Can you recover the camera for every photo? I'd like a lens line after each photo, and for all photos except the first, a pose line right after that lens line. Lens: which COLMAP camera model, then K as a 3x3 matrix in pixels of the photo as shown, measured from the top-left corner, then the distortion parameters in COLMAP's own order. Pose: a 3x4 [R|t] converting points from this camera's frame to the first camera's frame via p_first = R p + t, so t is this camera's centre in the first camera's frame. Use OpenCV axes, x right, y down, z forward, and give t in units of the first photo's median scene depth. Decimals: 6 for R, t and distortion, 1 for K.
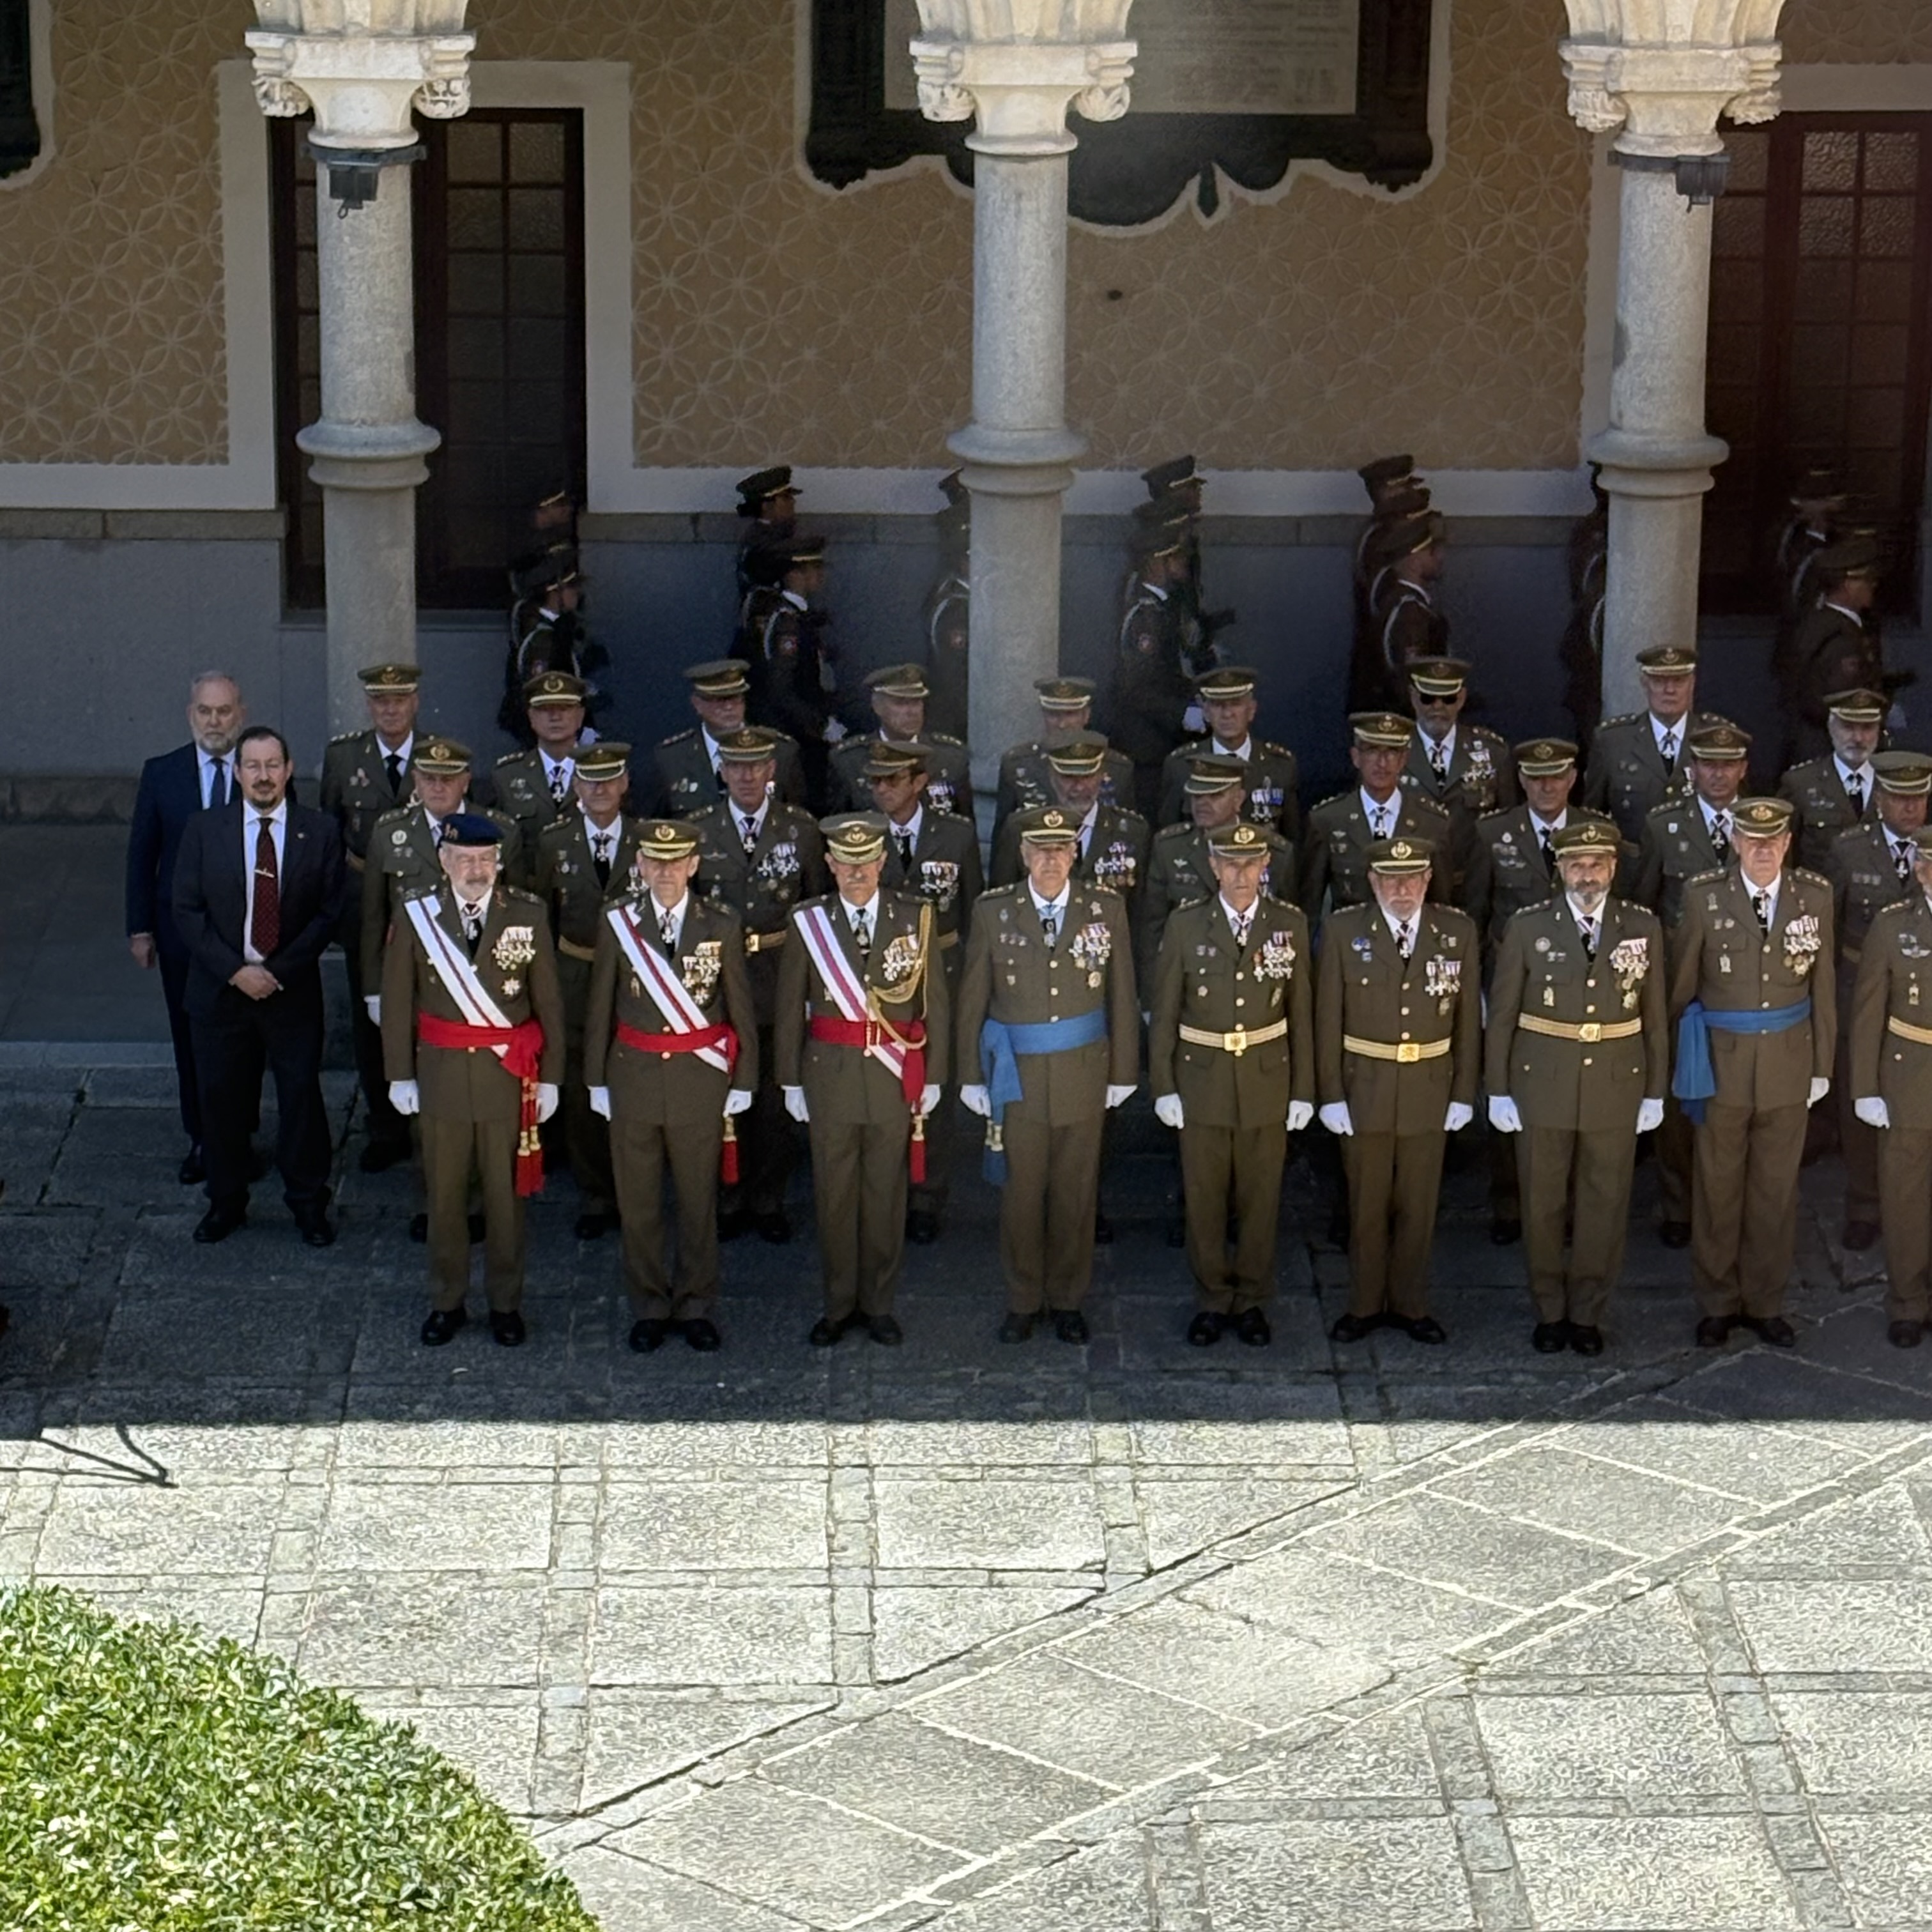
lens RADIAL K [[6239.0, 0, 1087.5], [0, 6239.0, 965.5], [0, 0, 1]] dist [0.194305, 0.473268]
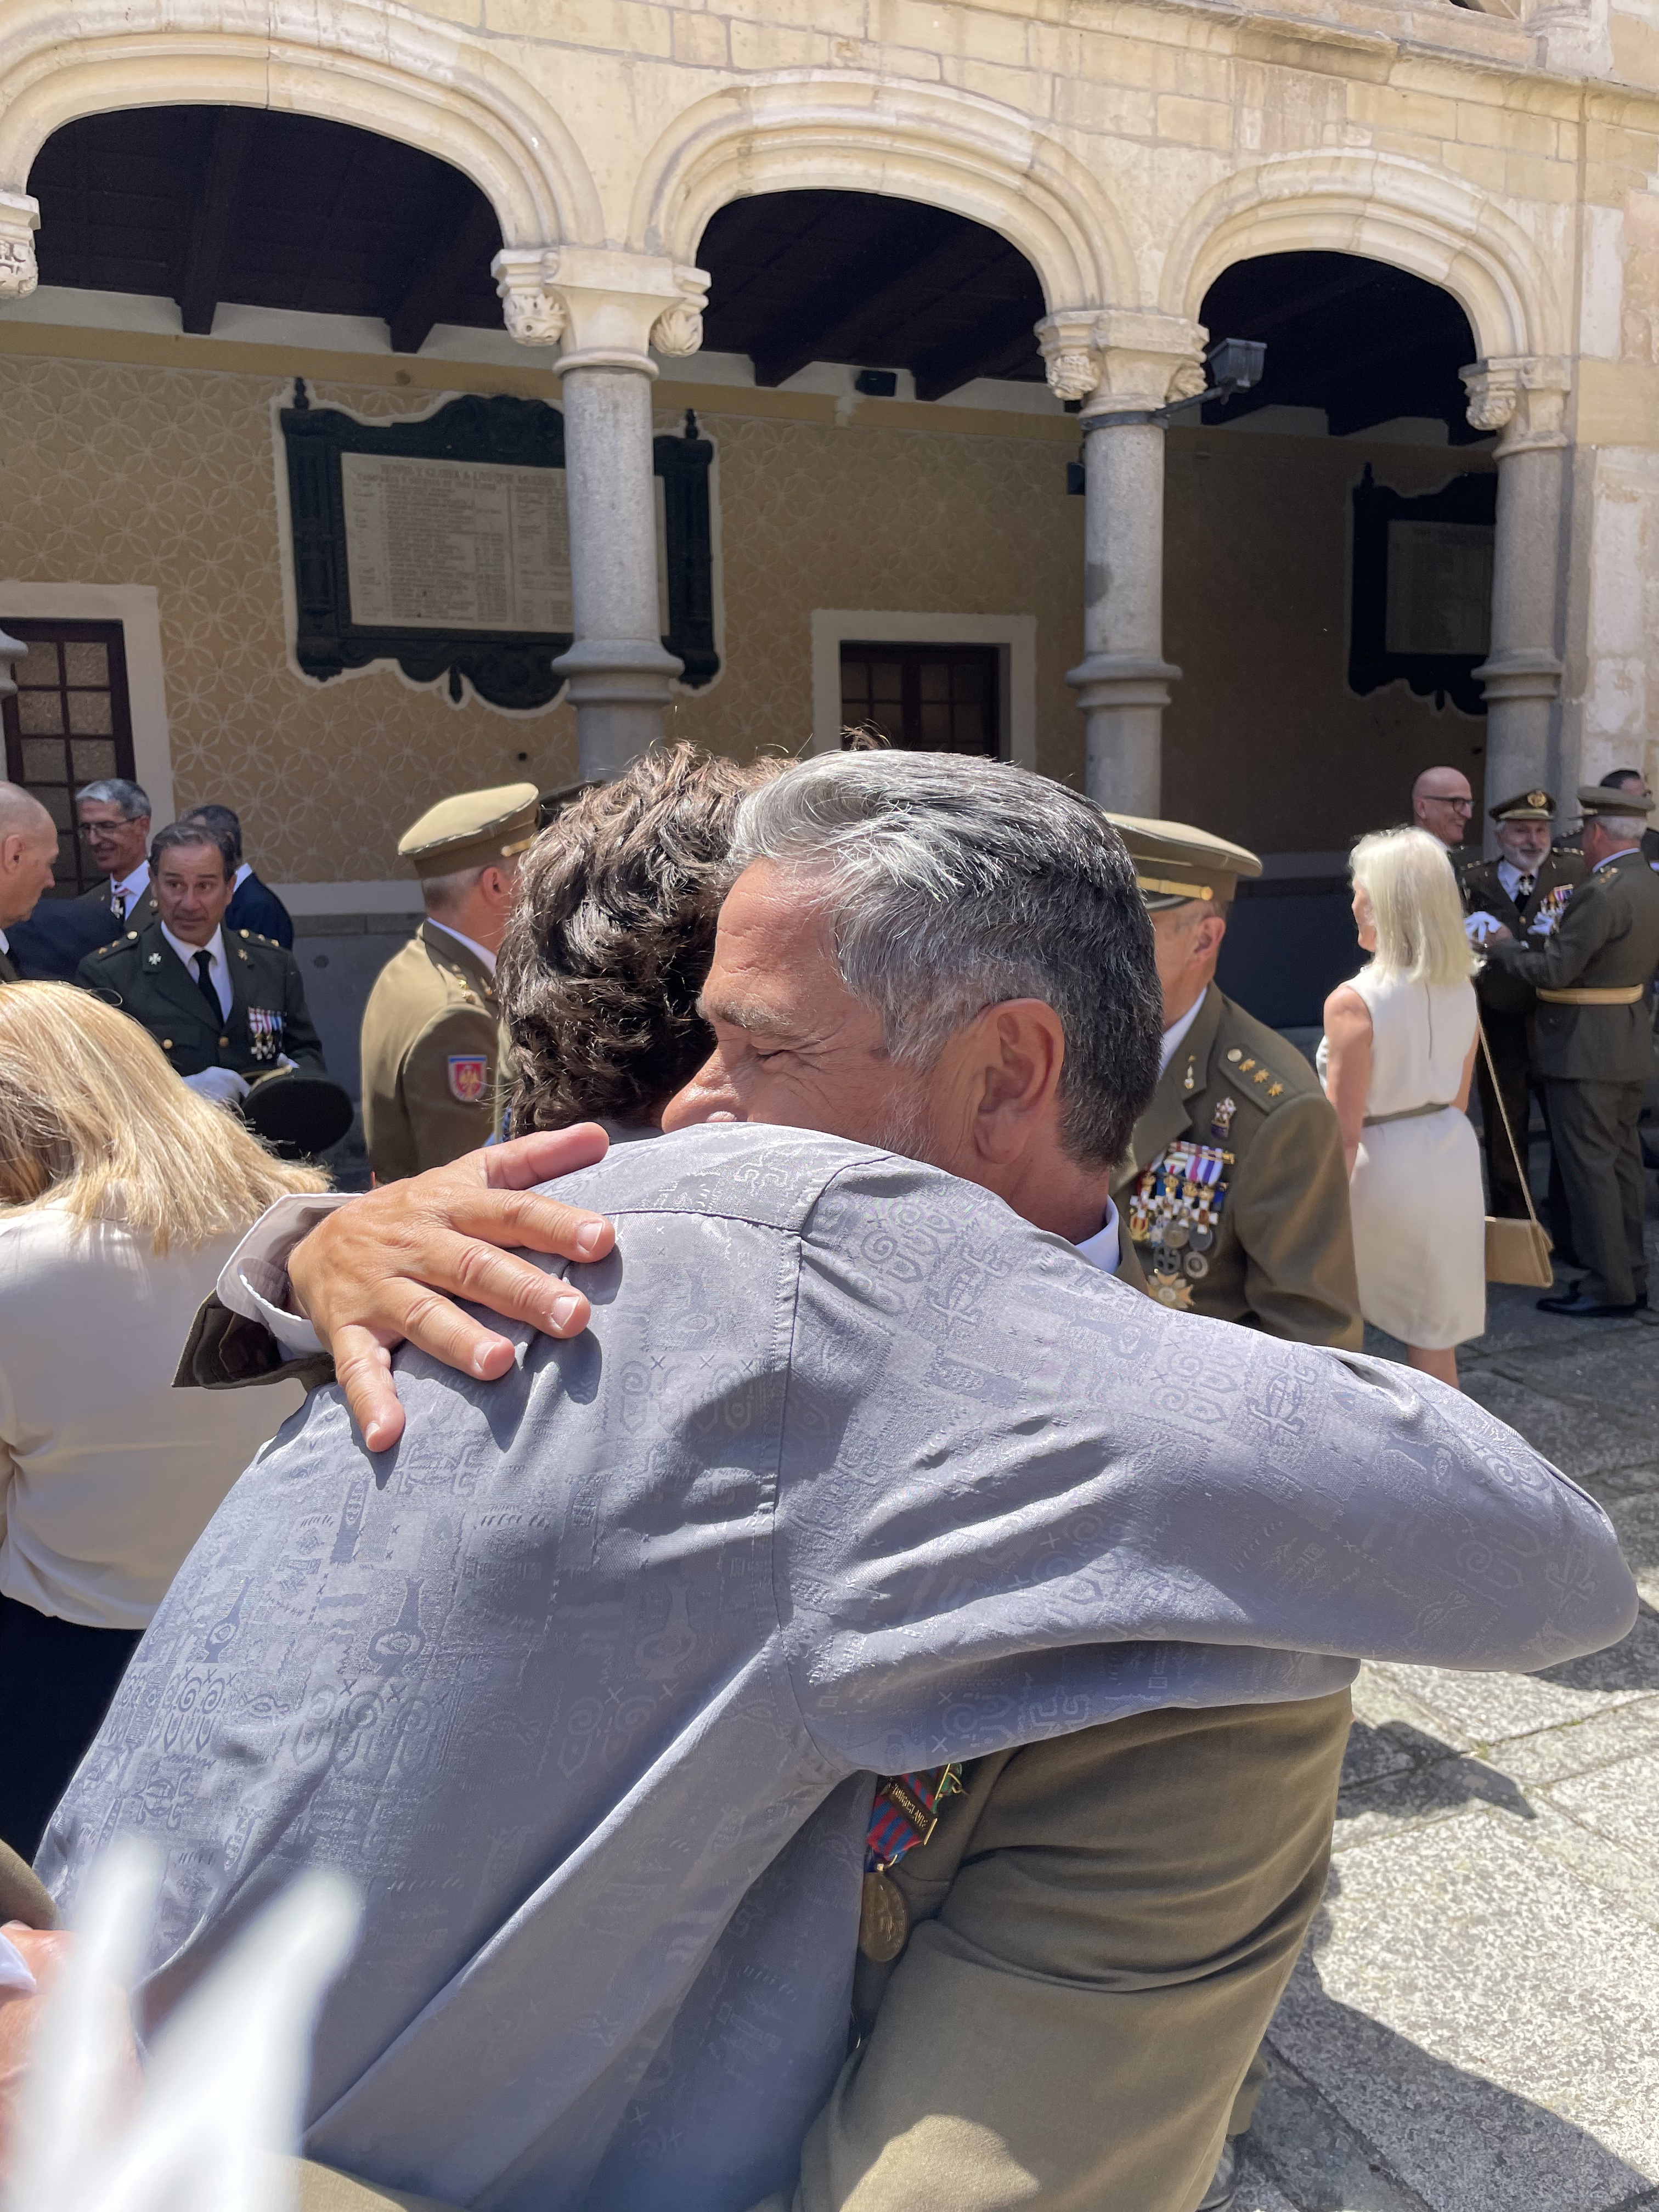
lens RADIAL K [[1685.0, 0, 851.7], [0, 1685.0, 1073.3], [0, 0, 1]] dist [0.079795, -0.112184]
pose [[0.933546, -0.083439, 0.348612, -0.069150], [0.127482, 0.986232, -0.105331, 0.019351], [-0.335024, 0.142773, 0.931330, 0.609726]]
